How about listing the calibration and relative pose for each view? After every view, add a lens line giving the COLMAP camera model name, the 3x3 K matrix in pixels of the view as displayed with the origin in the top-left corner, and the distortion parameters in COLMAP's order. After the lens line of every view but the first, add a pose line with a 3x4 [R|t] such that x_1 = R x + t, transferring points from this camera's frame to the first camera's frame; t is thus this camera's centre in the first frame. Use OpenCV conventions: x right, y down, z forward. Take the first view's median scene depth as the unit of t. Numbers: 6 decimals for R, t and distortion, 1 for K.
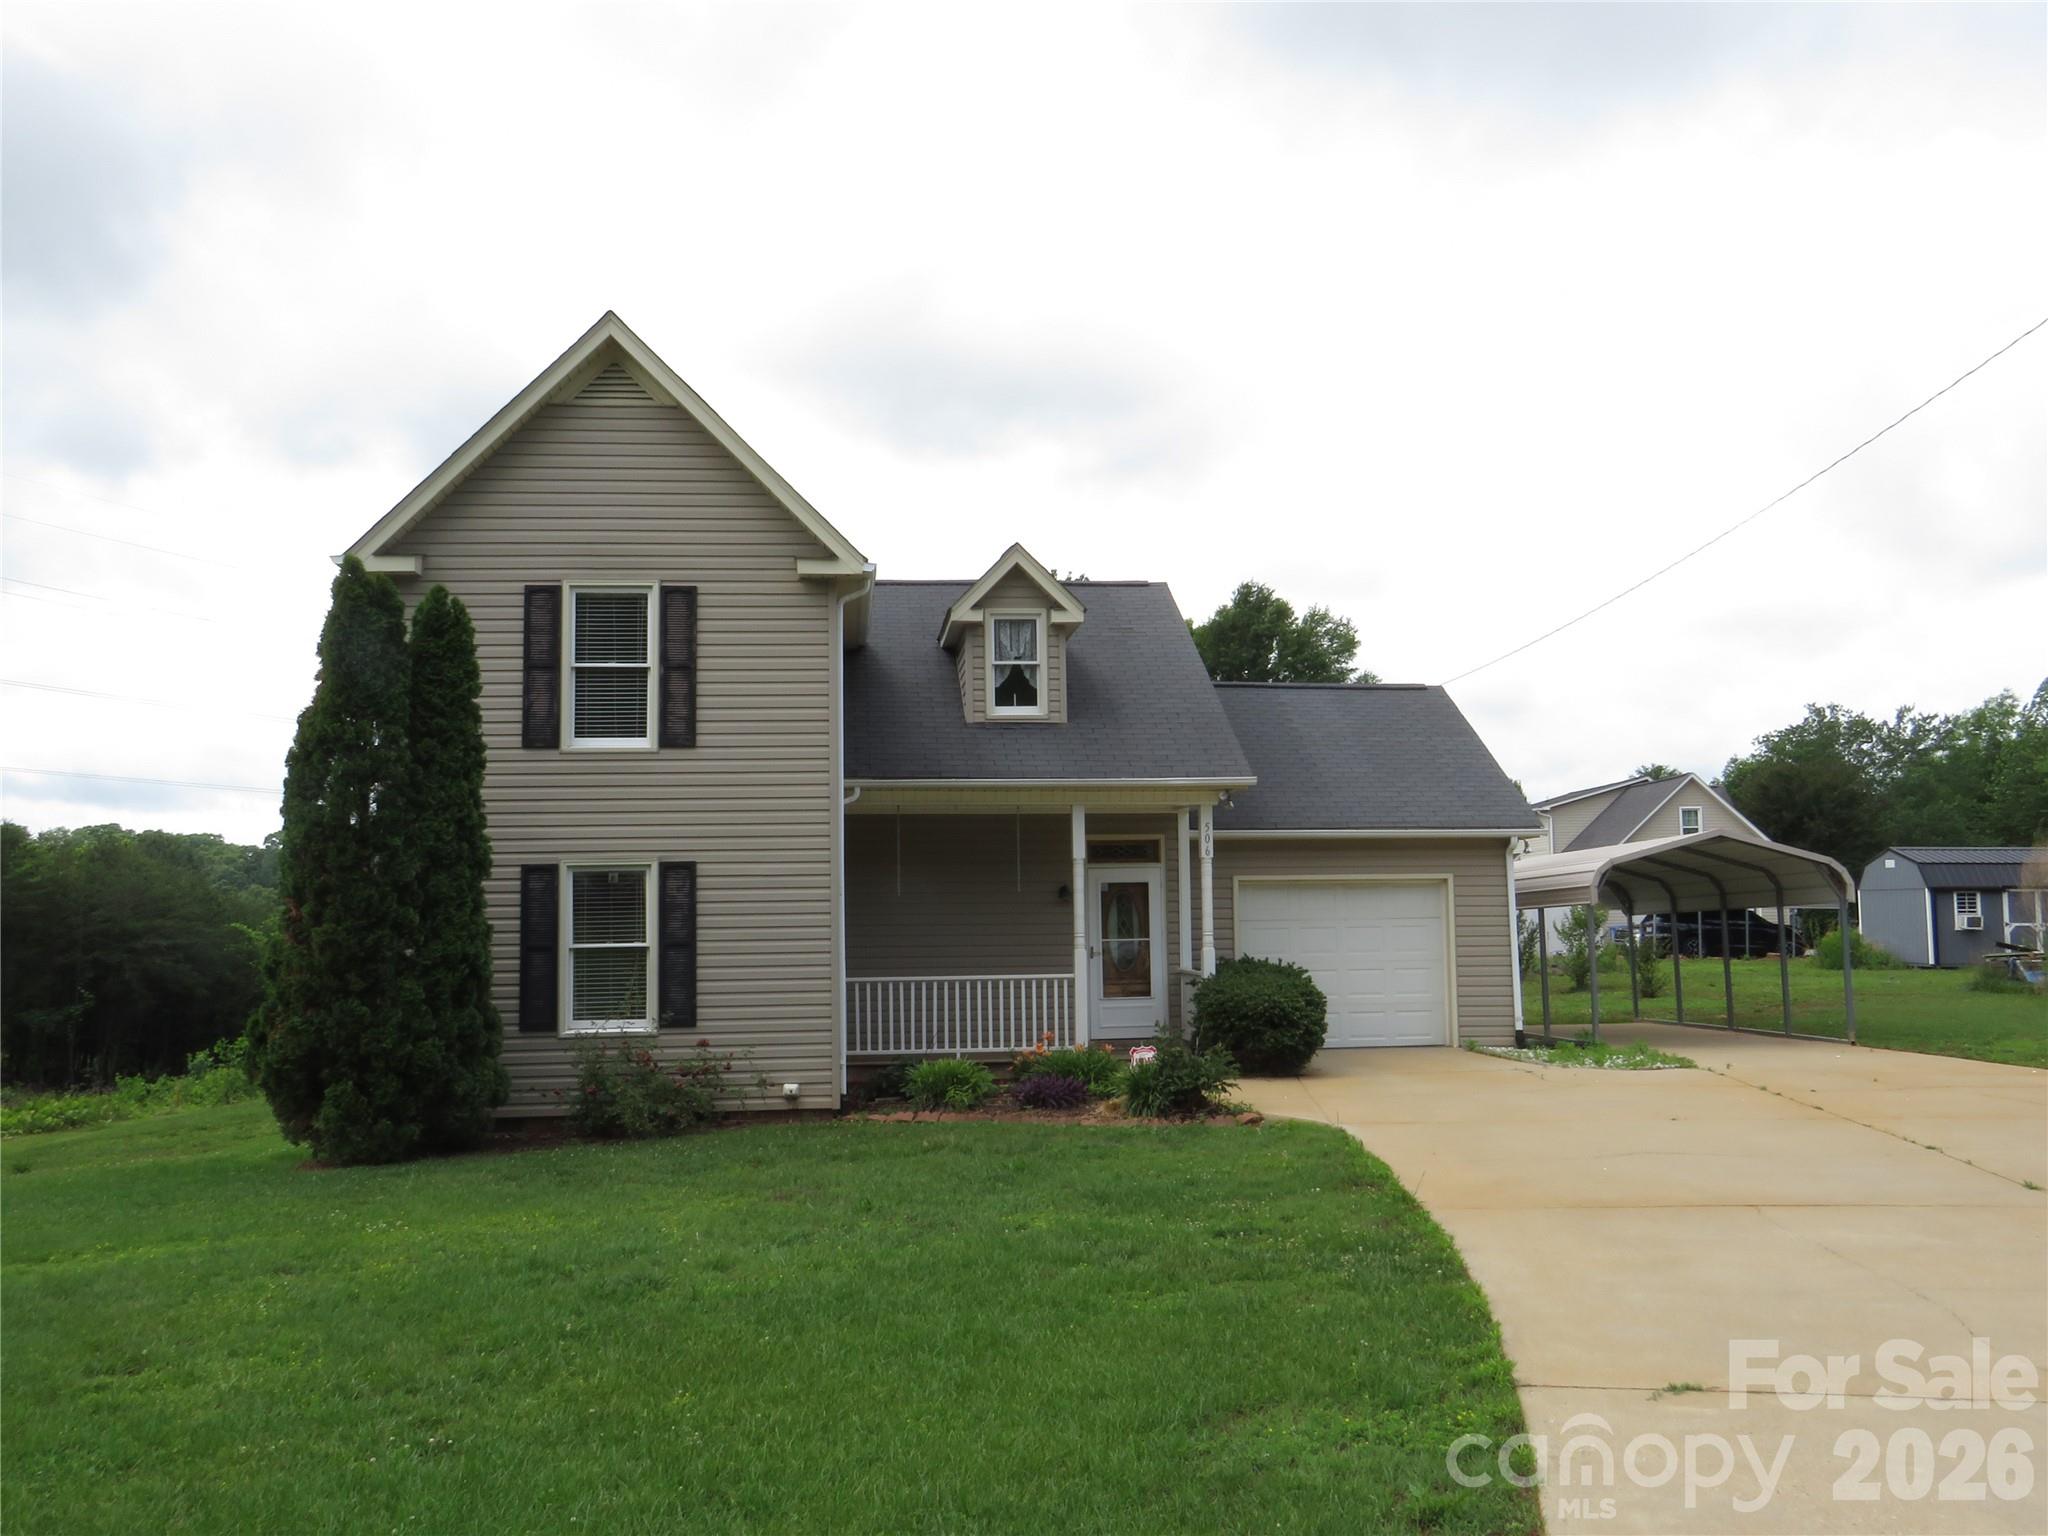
lens RADIAL K [[1642.1, 0, 1021.5], [0, 1642.1, 772.2], [0, 0, 1]] dist [-0.021095, 0.024331]
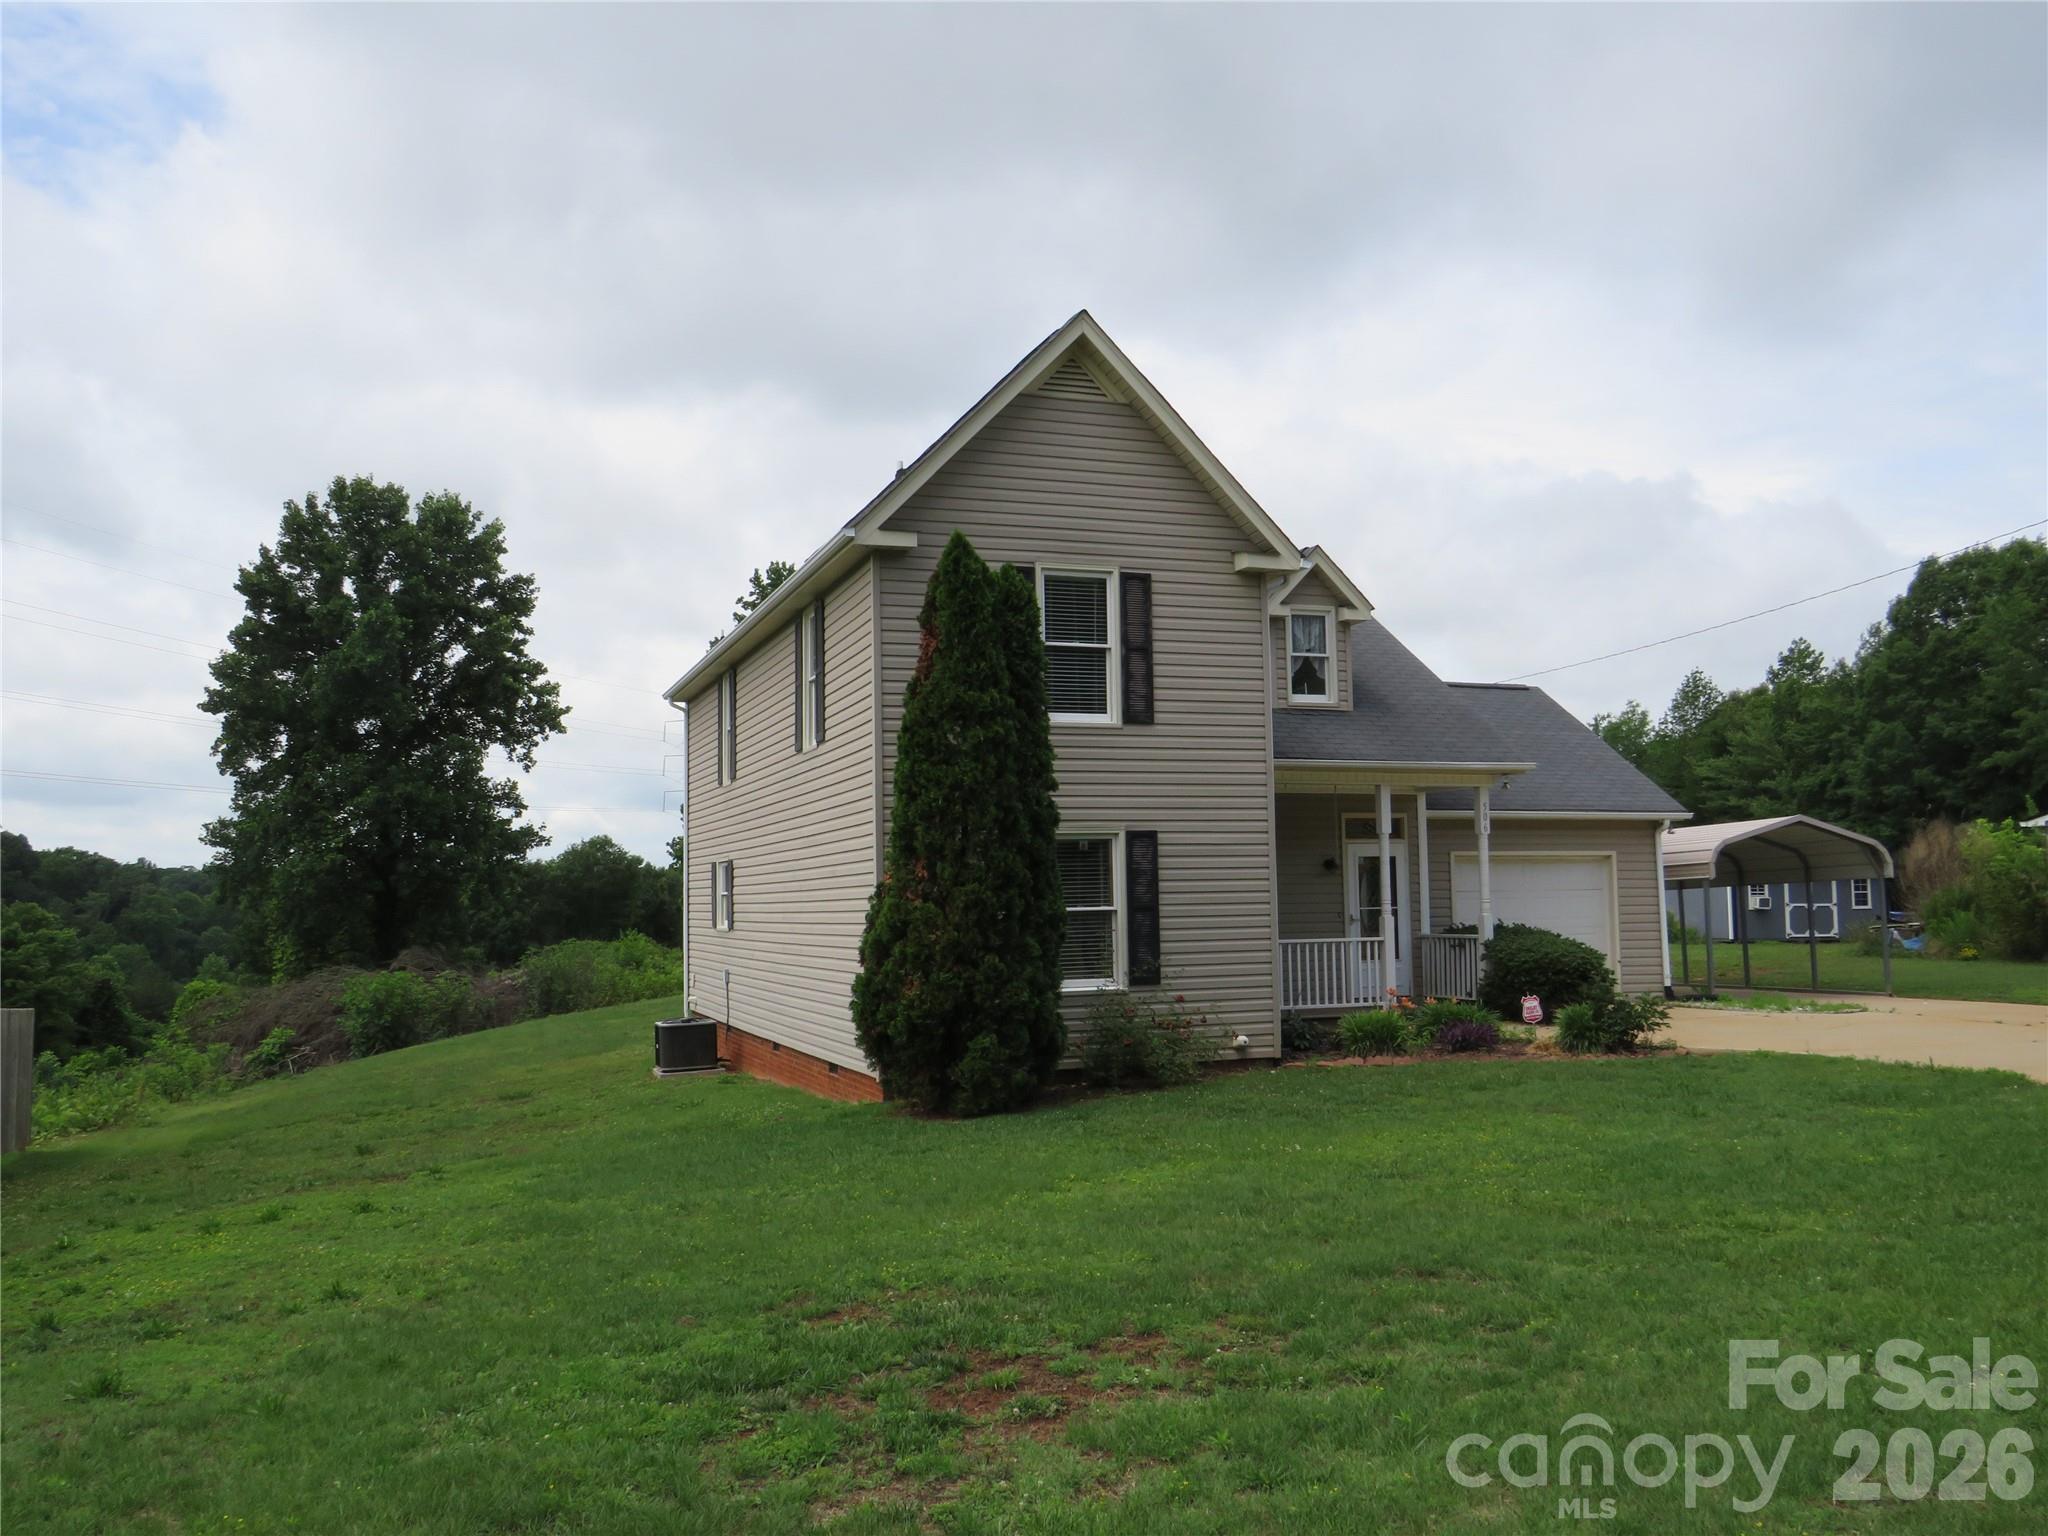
lens RADIAL K [[1642.1, 0, 1022.8], [0, 1642.1, 767.6], [0, 0, 1]] dist [-0.021095, 0.024331]
pose [[0.971785, 0.017039, 0.235252, -0.529172], [-0.017176, 0.999851, -0.001471, 0.016000], [-0.235243, -0.002611, 0.971933, -0.021614]]
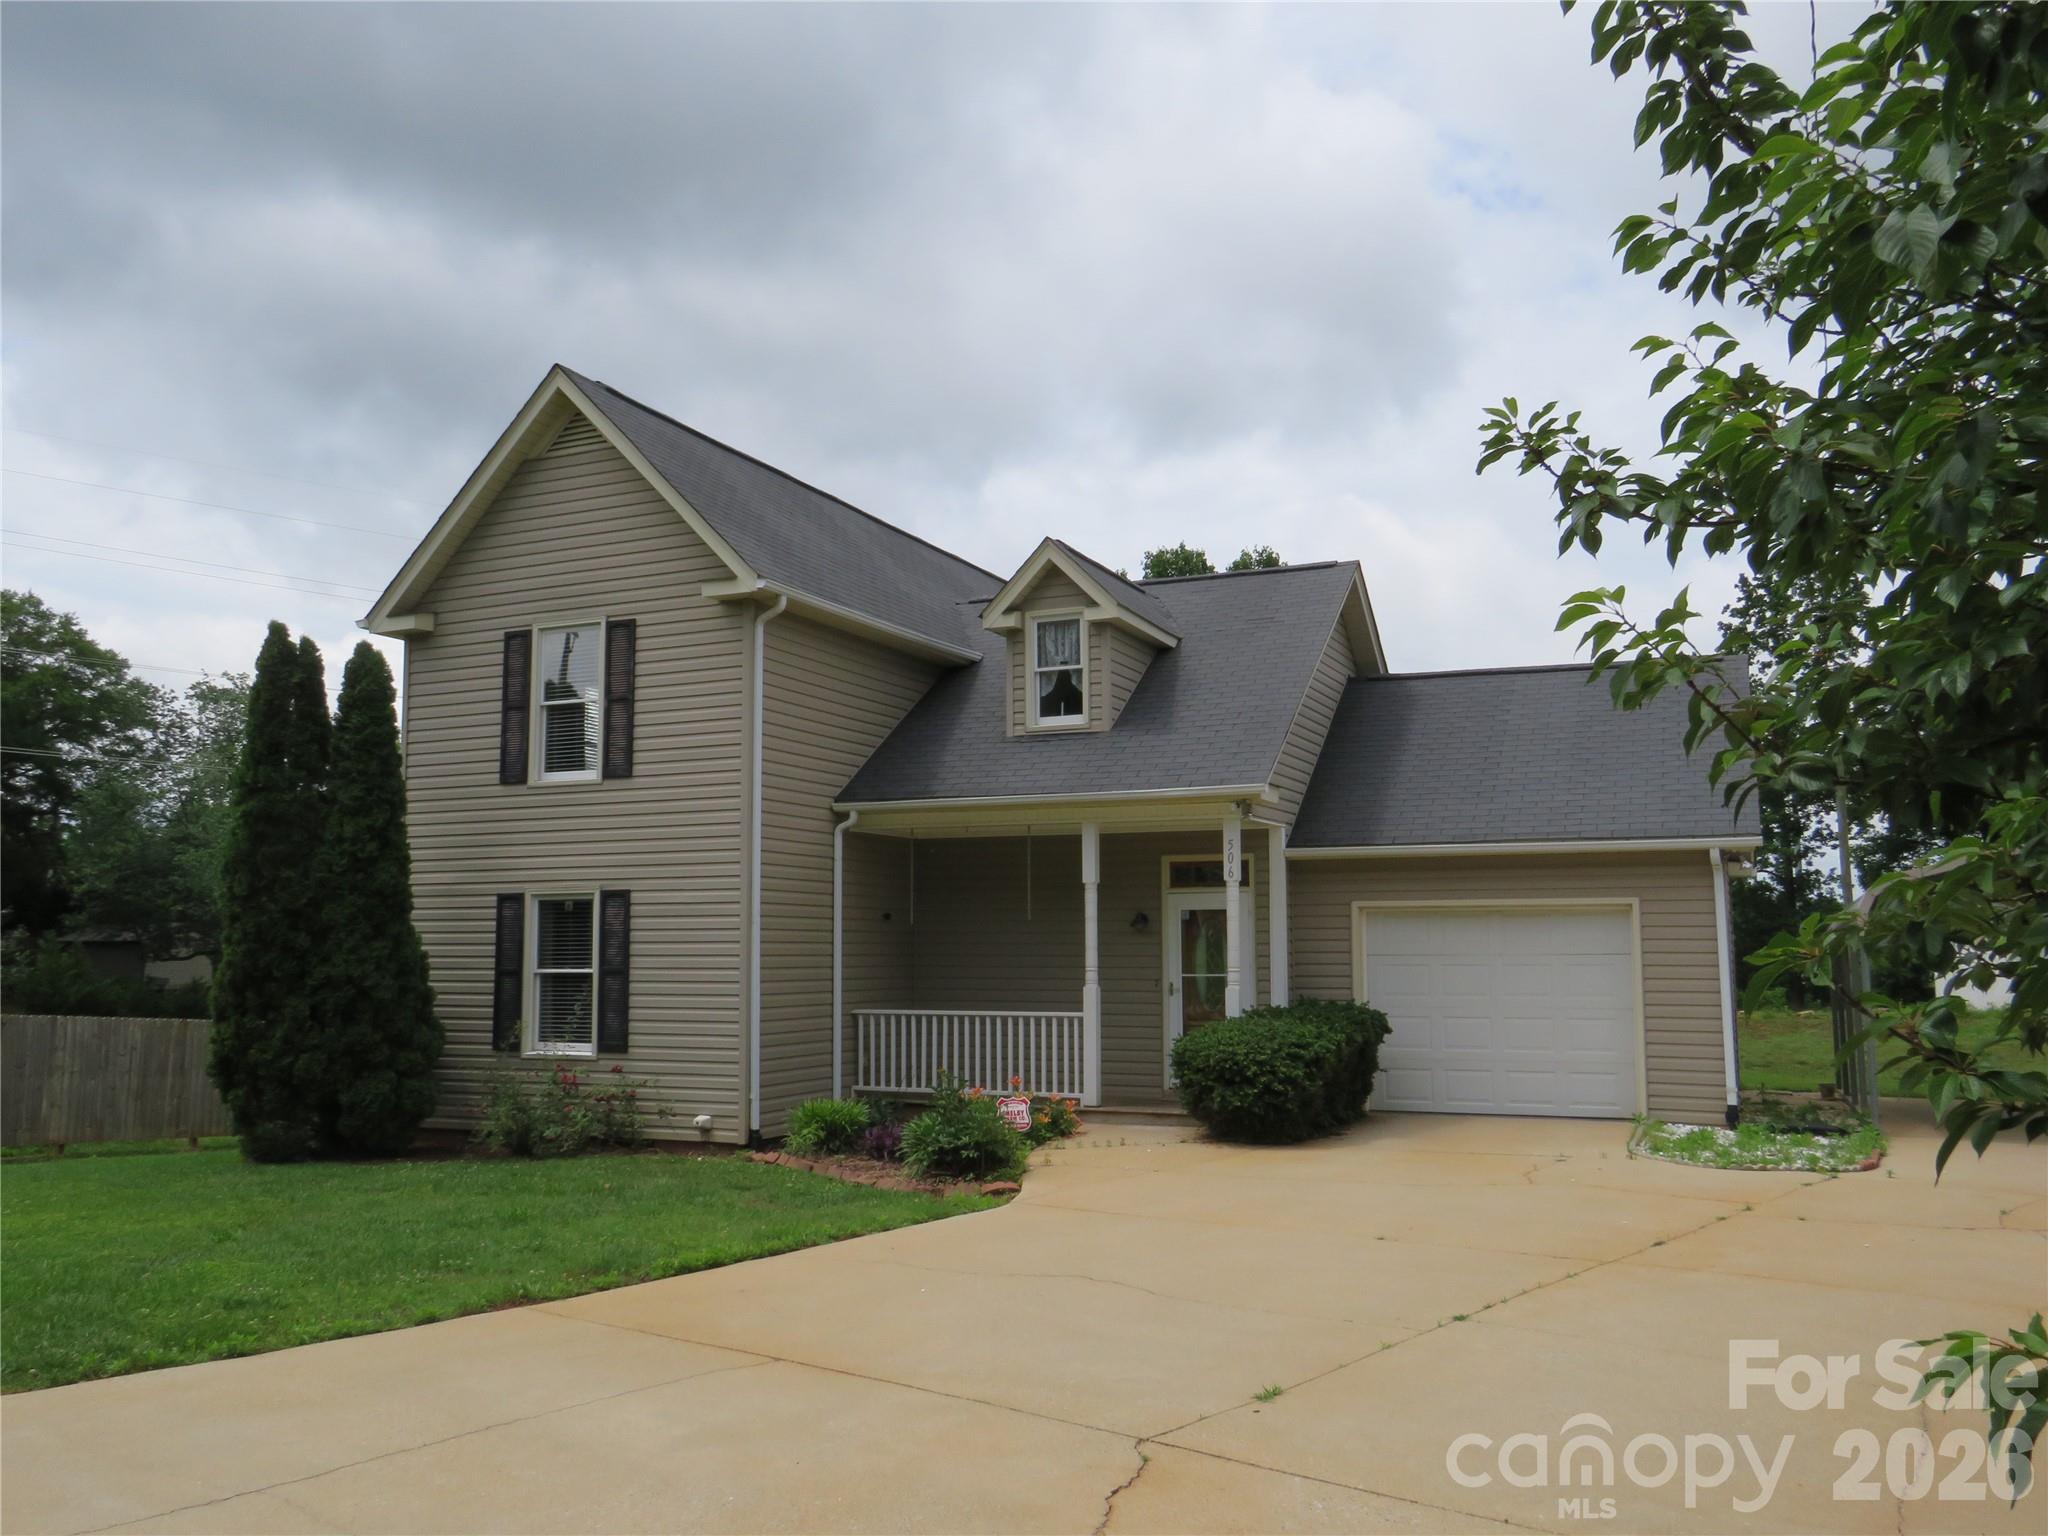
lens RADIAL K [[1642.1, 0, 1029.6], [0, 1642.1, 782.4], [0, 0, 1]] dist [-0.021095, 0.024331]
pose [[0.867824, -0.040330, -0.495231, 0.512566], [0.034950, 0.999186, -0.020125, 0.017026], [0.495640, 0.000157, 0.868528, 0.239428]]
